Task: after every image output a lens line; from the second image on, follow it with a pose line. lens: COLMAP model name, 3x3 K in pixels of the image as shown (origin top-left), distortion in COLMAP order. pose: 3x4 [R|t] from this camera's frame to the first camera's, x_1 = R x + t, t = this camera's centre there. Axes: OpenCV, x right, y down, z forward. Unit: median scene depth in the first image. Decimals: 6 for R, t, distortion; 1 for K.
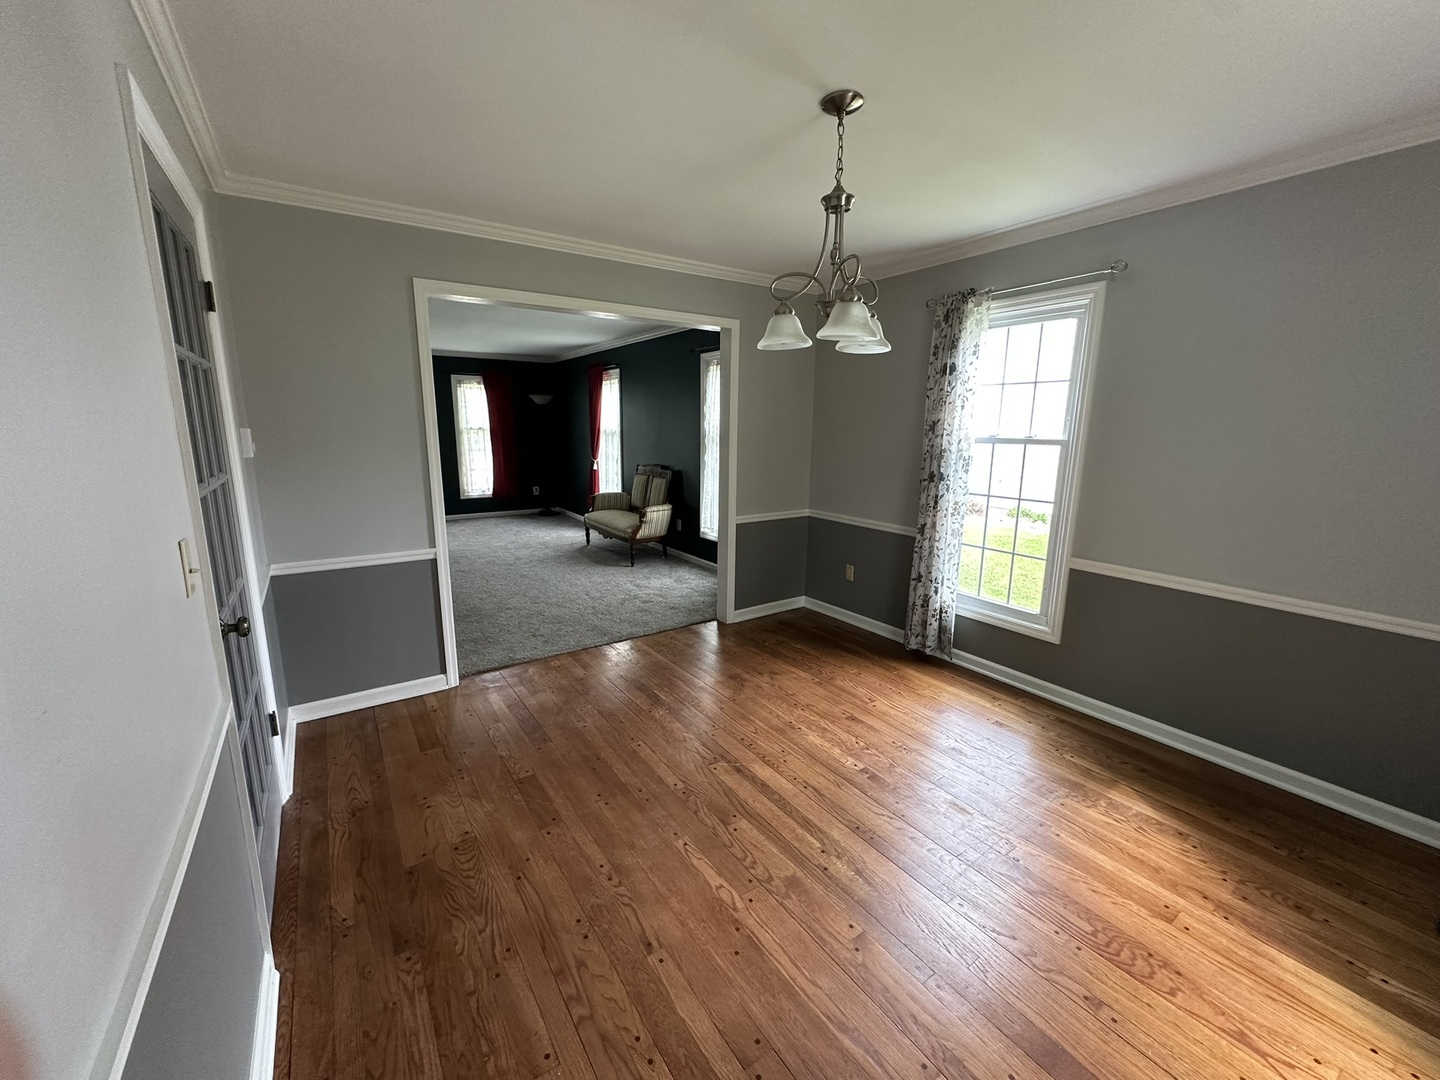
lens RADIAL K [[576.3, 0, 729.8], [0, 576.3, 544.6], [0, 0, 1]] dist [0.003019, 0.000392]
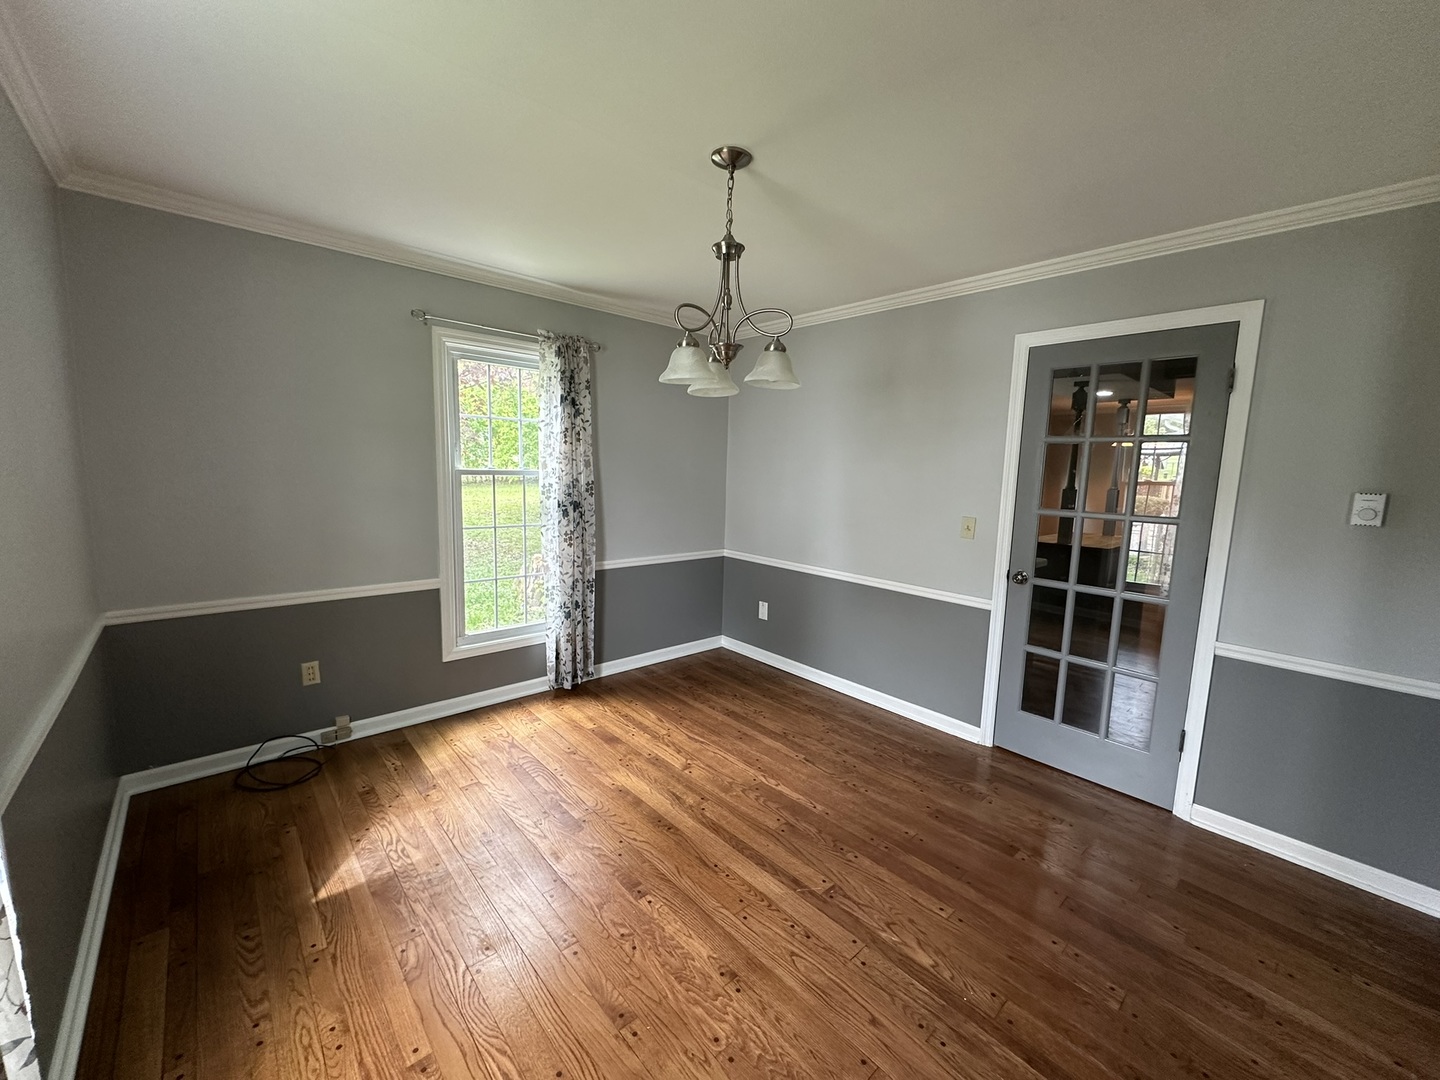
lens RADIAL K [[576.3, 0, 723.1], [0, 576.3, 538.2], [0, 0, 1]] dist [0.003019, 0.000392]
pose [[-0.992264, -0.019363, -0.122627, 0.236383], [-0.058383, 0.944501, 0.323280, -0.343173], [0.109562, 0.327938, -0.938324, 1.653307]]
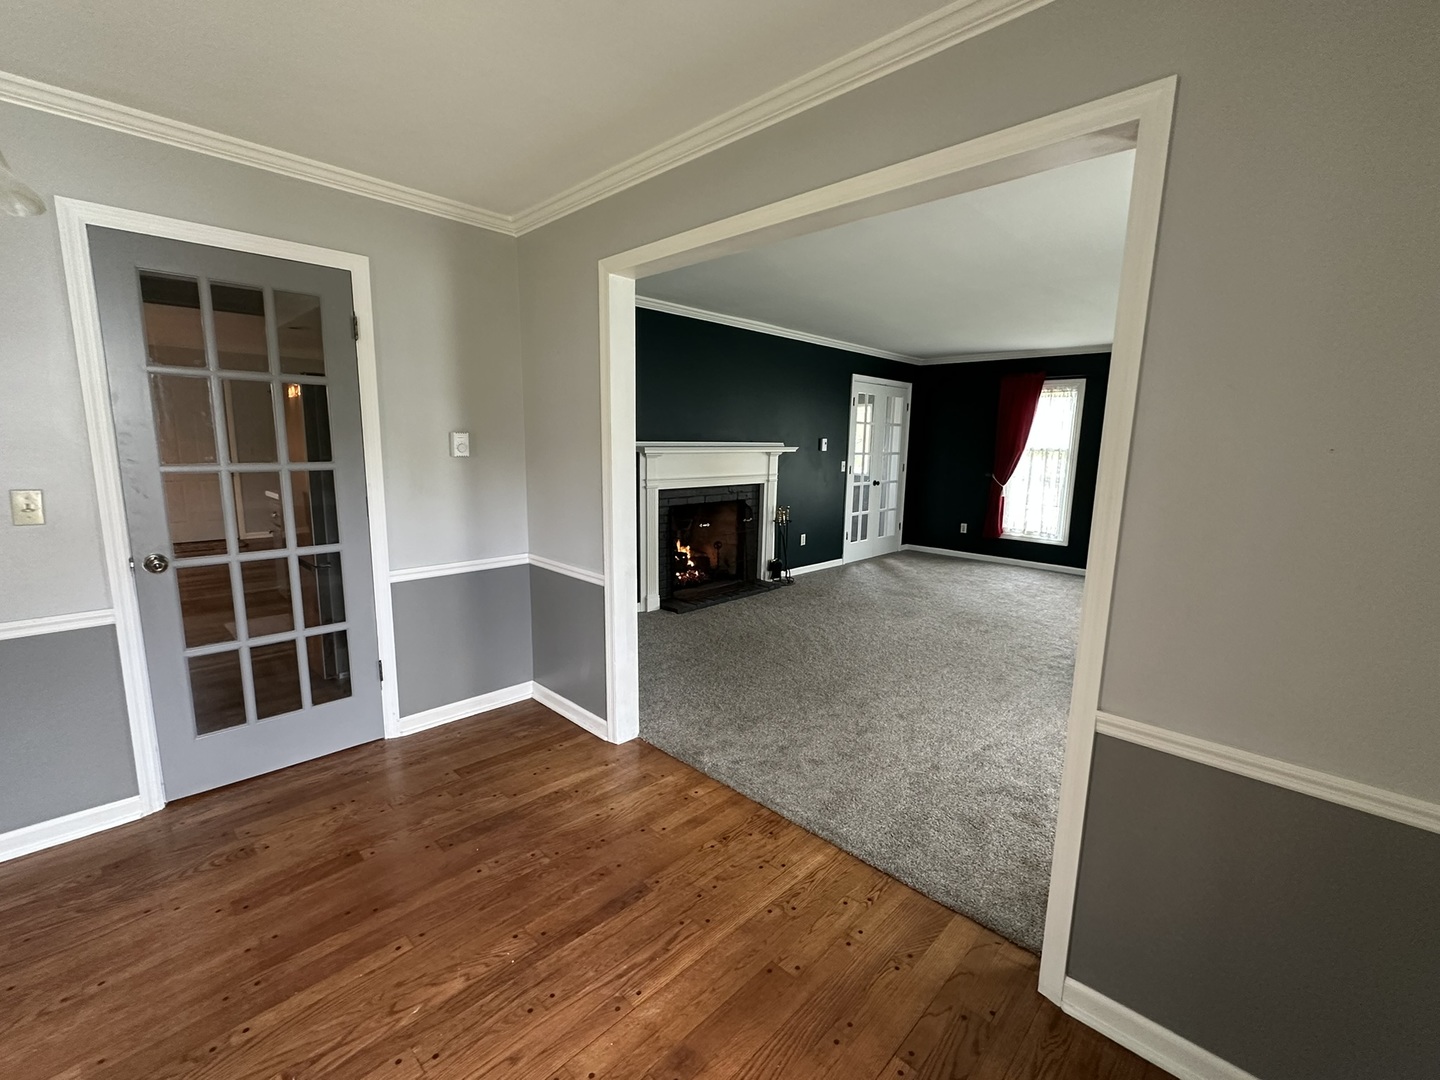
lens RADIAL K [[640.5, 0, 706.4], [0, 640.5, 536.5], [0, 0, 1]] dist [0.000064, 0.000745]
pose [[0.180935, 0.150913, -0.971848, 0.538617], [-0.218462, 0.969638, 0.109898, -0.235457], [0.958925, 0.192427, 0.208410, 1.199300]]
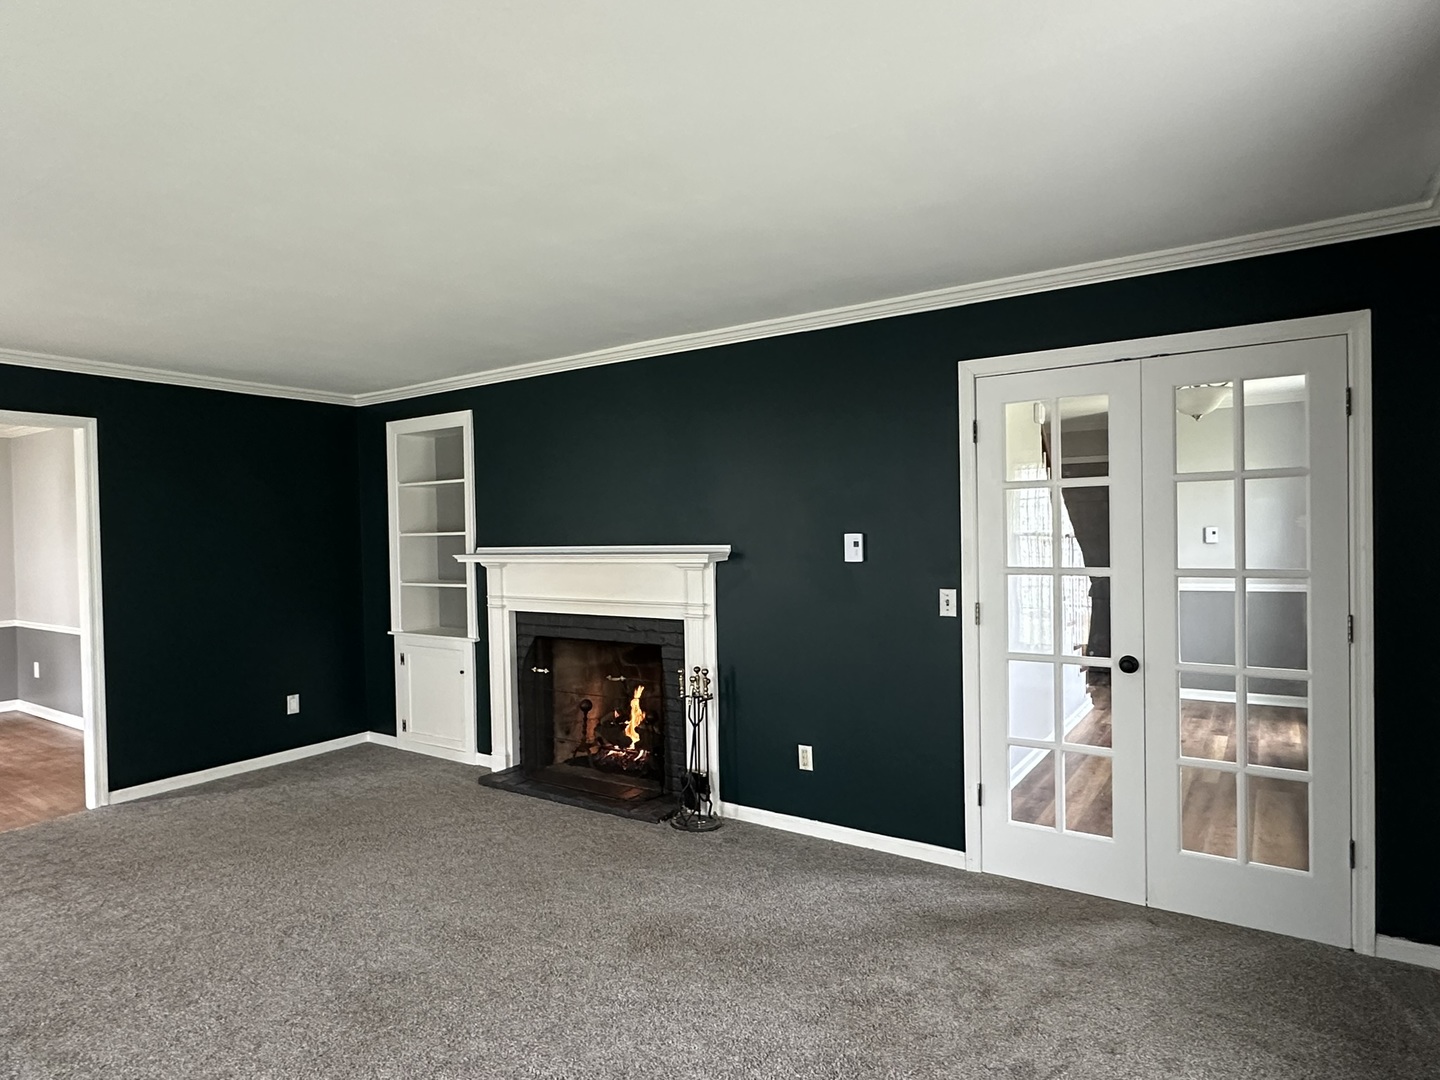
lens RADIAL K [[830.0, 0, 709.7], [0, 830.0, 545.3], [0, 0, 1]] dist [-0.001309, 0.000765]
pose [[-0.935881, 0.016871, -0.351912, -1.323178], [-0.058374, 0.977622, 0.202108, -0.723831], [0.347447, 0.209692, -0.913953, 3.486026]]
